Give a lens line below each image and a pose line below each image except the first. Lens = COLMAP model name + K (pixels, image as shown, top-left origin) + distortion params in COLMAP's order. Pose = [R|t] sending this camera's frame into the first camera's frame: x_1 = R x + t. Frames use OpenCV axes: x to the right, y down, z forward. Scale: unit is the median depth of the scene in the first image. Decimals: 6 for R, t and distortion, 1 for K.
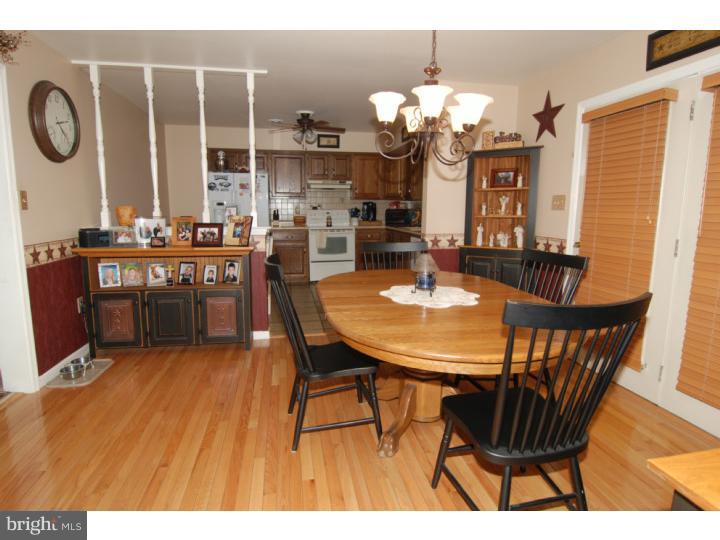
lens RADIAL K [[405.1, 0, 360.0], [0, 405.1, 270.0], [0, 0, 1]] dist [-0.012825, -0.000181]
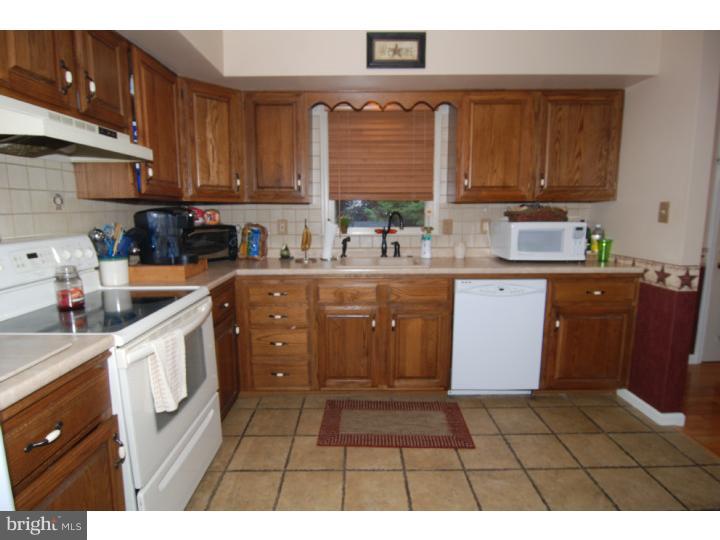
lens RADIAL K [[378.8, 0, 360.0], [0, 378.8, 270.0], [0, 0, 1]] dist [-0.026269, -0.000407]
pose [[0.188454, -0.158770, 0.969163, -0.270674], [0.159261, 0.978724, 0.129367, -0.139439], [-0.969082, 0.129970, 0.209731, 0.828672]]
